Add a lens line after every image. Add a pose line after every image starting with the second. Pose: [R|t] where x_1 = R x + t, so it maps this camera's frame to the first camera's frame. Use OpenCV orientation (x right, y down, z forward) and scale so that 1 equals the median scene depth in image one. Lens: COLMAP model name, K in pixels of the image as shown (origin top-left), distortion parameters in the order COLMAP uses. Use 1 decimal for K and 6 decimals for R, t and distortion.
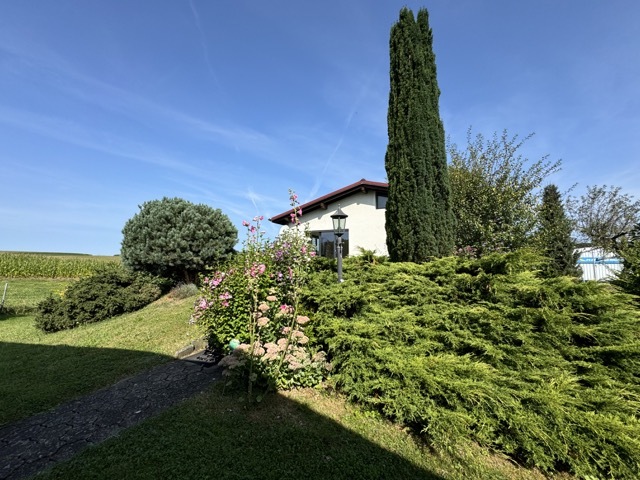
lens RADIAL K [[256.6, 0, 322.6], [0, 256.6, 239.9], [0, 0, 1]] dist [-0.000853, 0.000335]
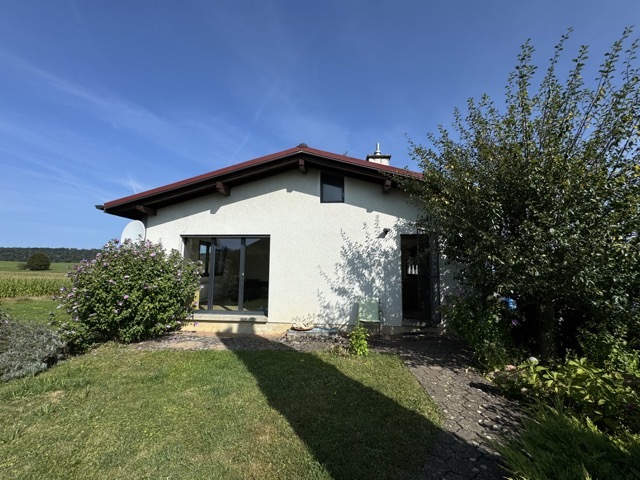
lens RADIAL K [[256.6, 0, 322.6], [0, 256.6, 239.9], [0, 0, 1]] dist [-0.000853, 0.000335]
pose [[0.930275, 0.039209, 0.364763, 0.006066], [-0.035645, 0.999228, -0.016501, -0.024381], [-0.365128, 0.002348, 0.930954, 0.416561]]
